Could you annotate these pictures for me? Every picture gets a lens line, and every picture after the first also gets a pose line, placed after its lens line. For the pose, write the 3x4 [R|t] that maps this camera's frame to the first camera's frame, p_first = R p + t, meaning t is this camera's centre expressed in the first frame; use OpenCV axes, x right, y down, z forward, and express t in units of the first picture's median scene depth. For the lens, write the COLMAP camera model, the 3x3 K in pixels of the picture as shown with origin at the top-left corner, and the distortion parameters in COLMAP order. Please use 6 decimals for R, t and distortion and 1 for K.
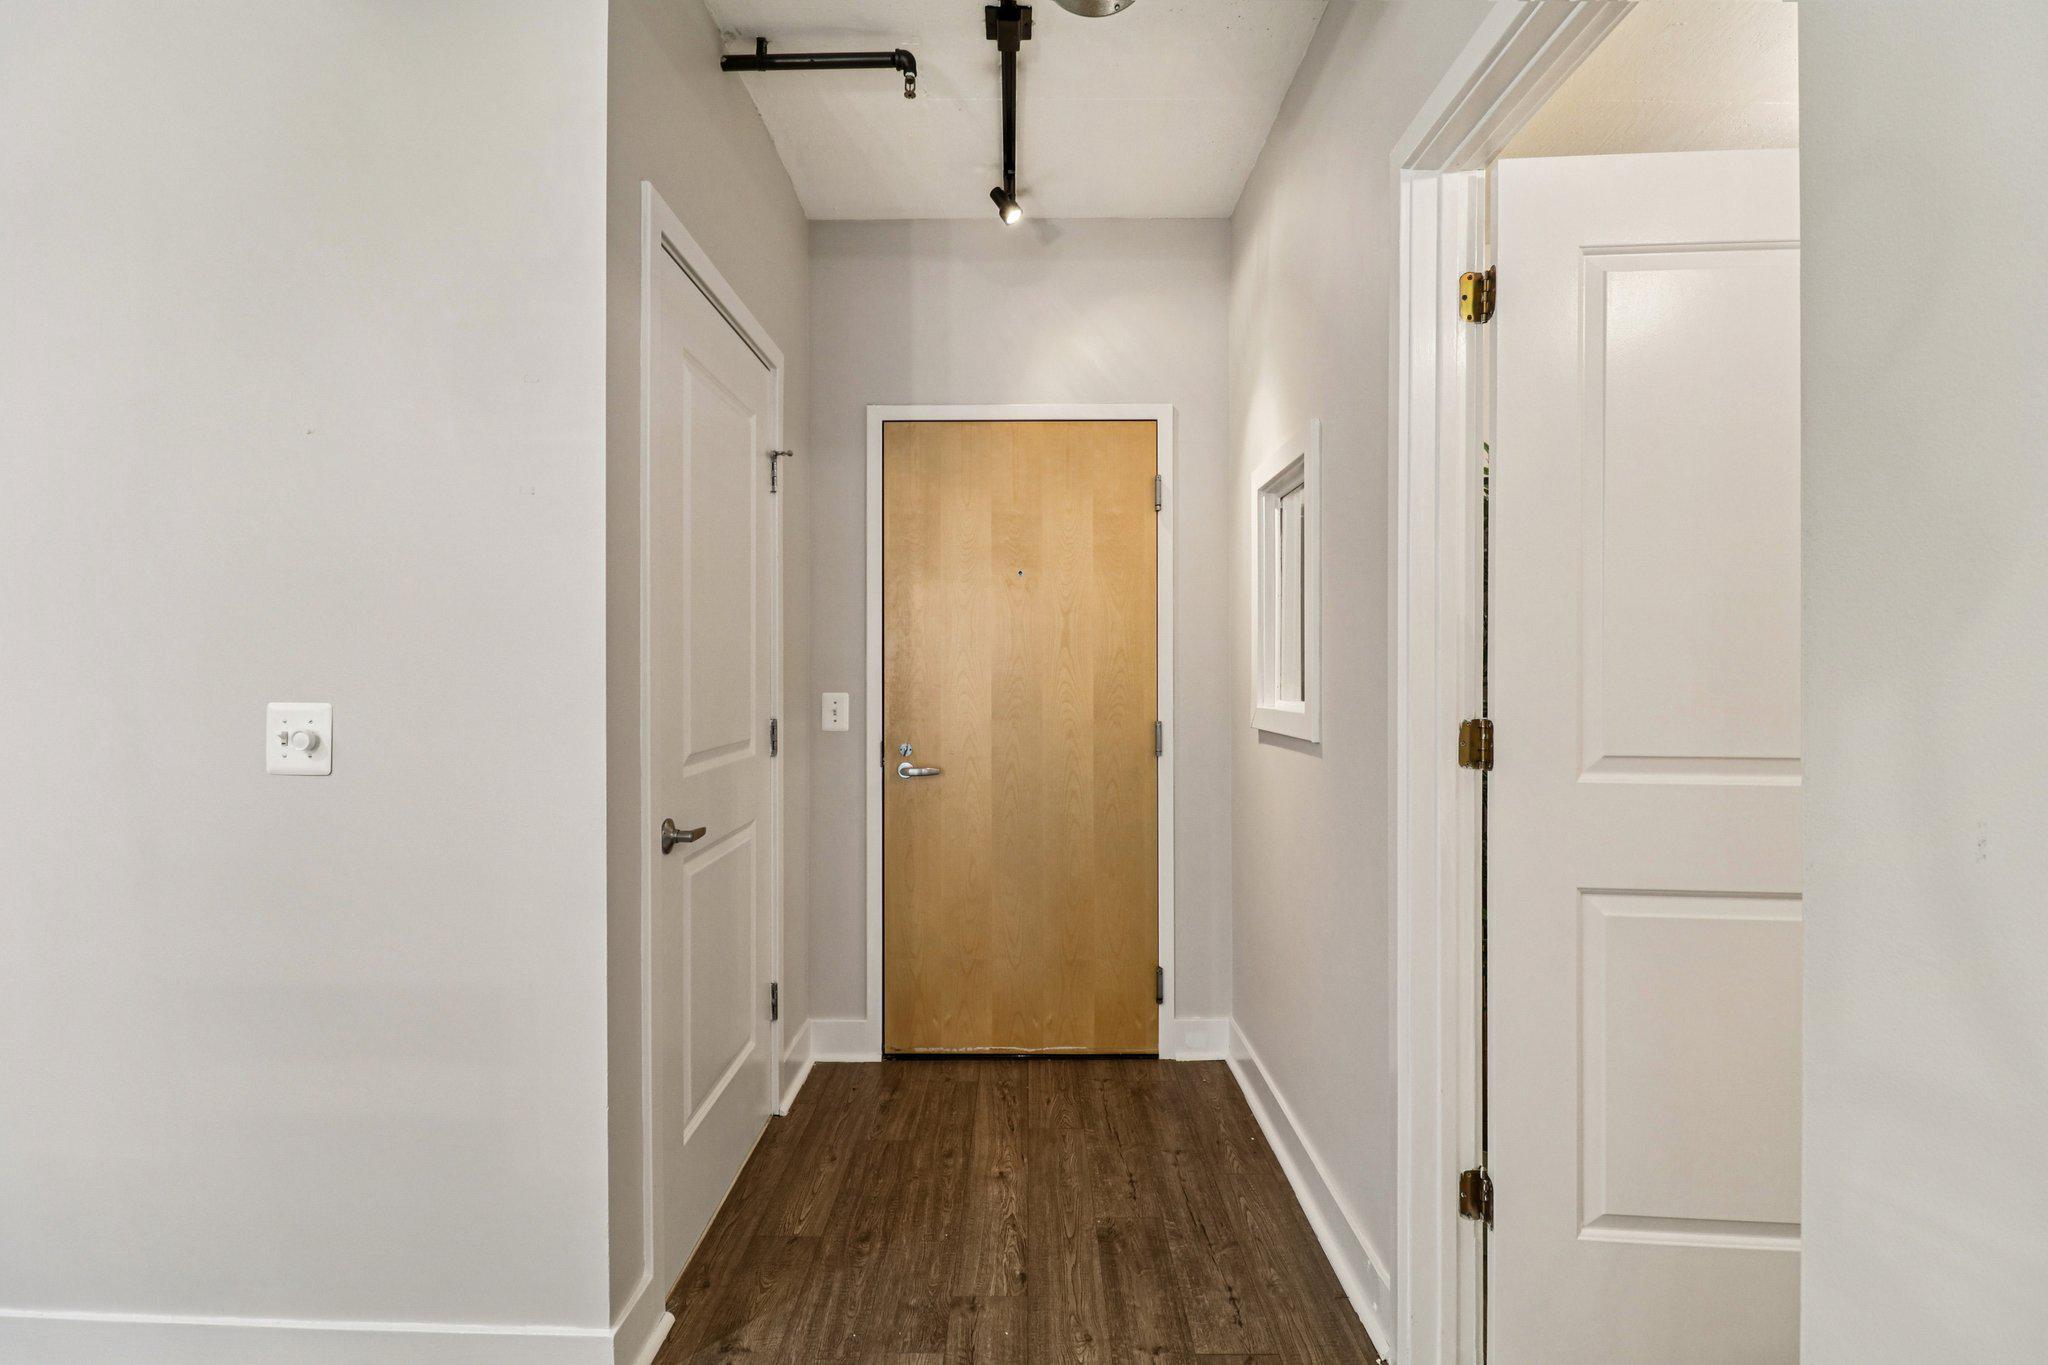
lens RADIAL K [[963.5, 0, 1025.2], [0, 963.5, 671.4], [0, 0, 1]] dist [-0.001230, -0.007358]
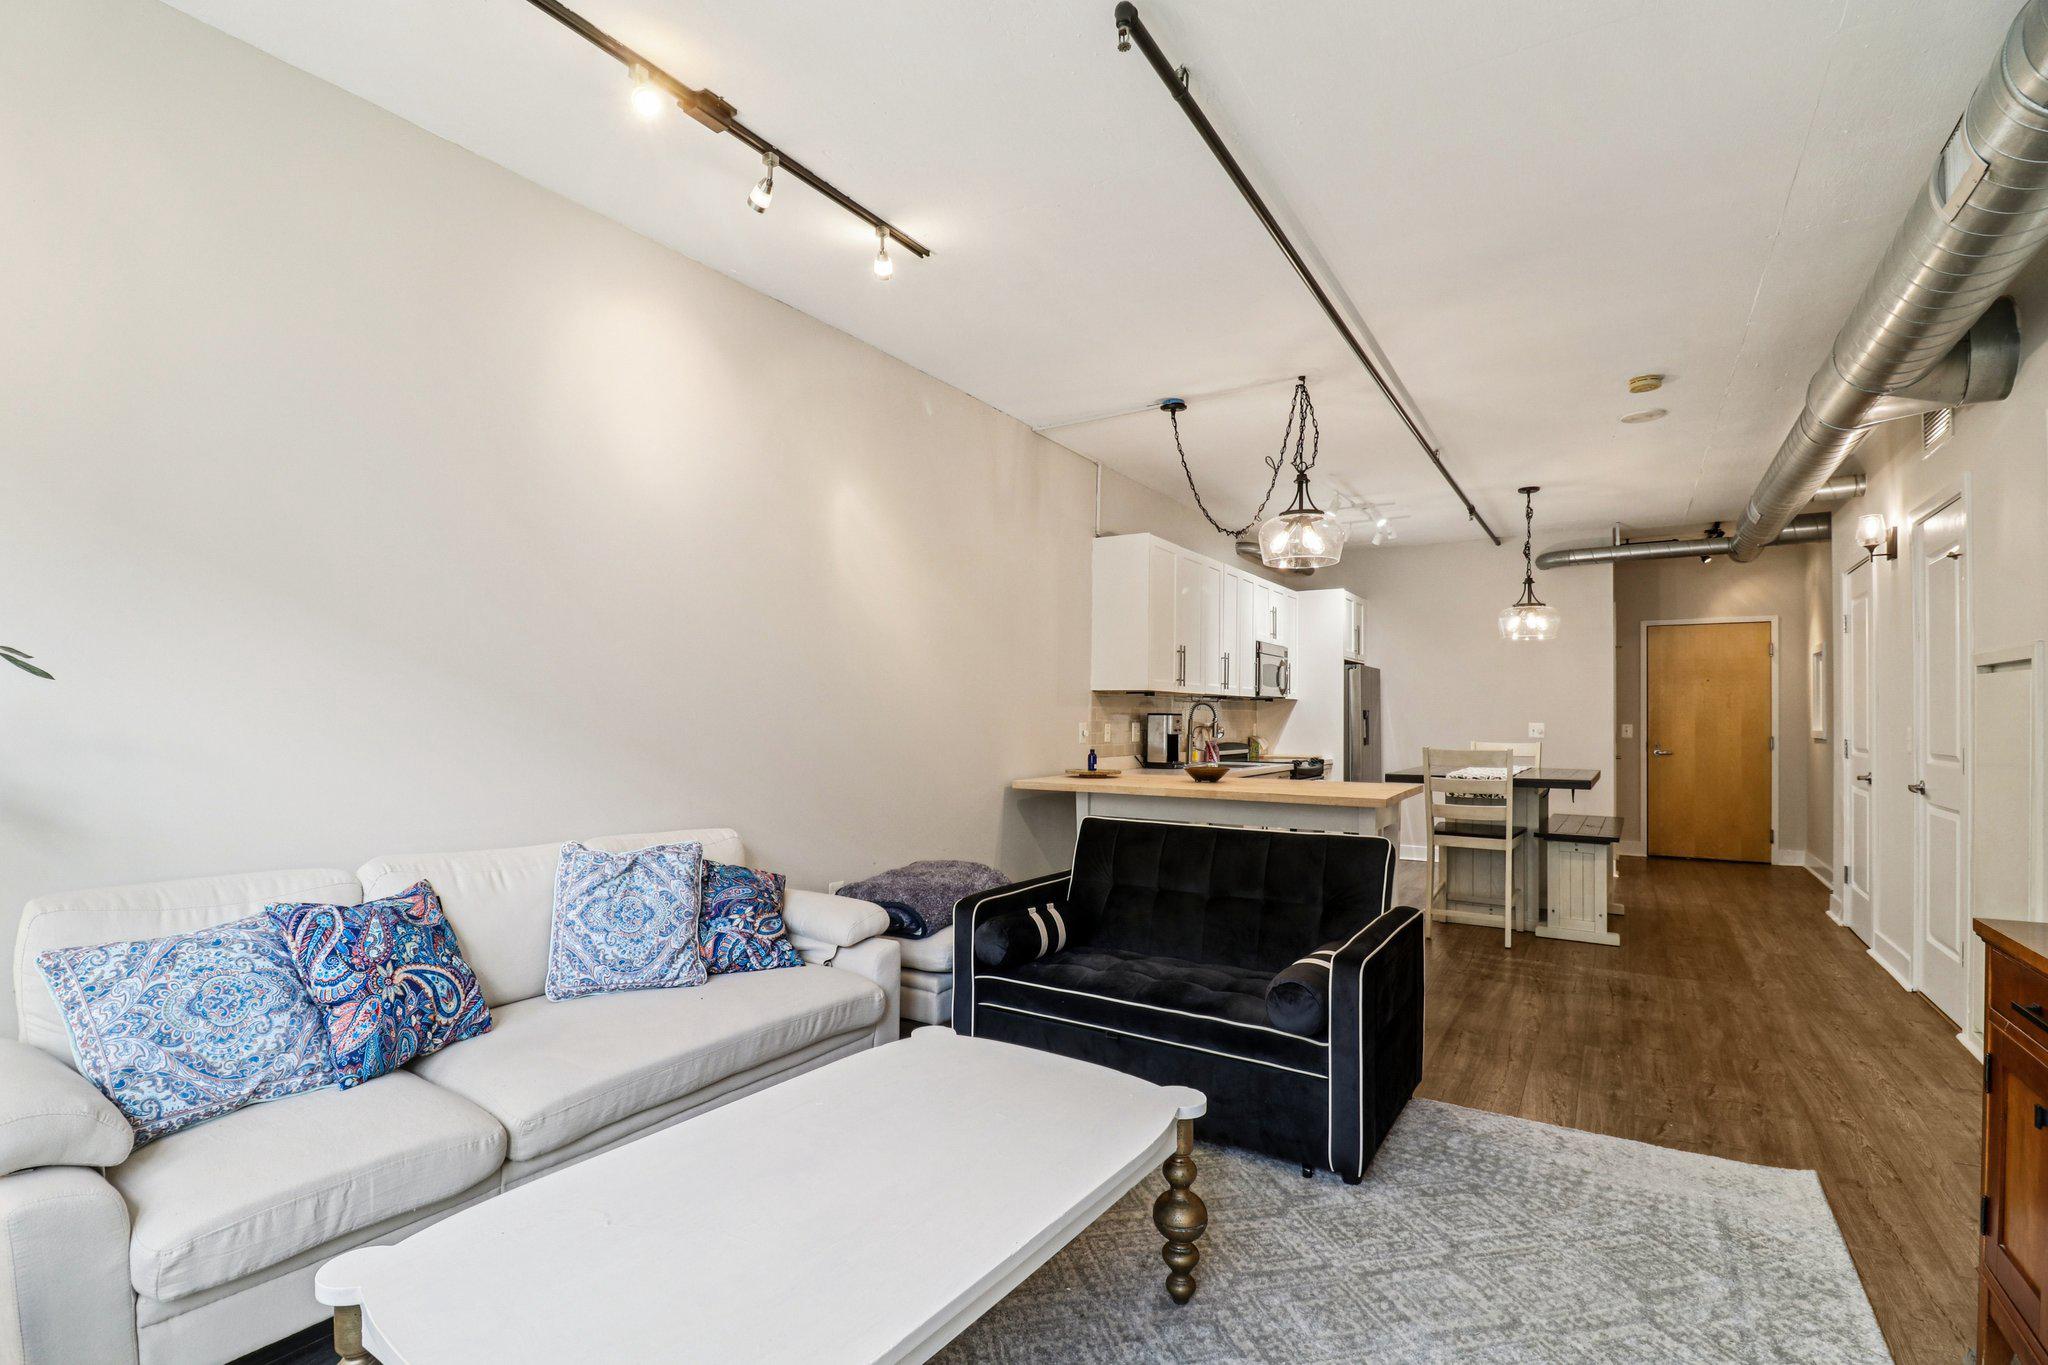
lens RADIAL K [[963.5, 0, 1025.3], [0, 963.5, 705.4], [0, 0, 1]] dist [-0.001230, -0.007358]
pose [[0.847320, 0.000320, -0.531082, -0.197585], [-0.004680, 0.999965, -0.006865, -0.004963], [0.531062, 0.008303, 0.847292, -2.315934]]
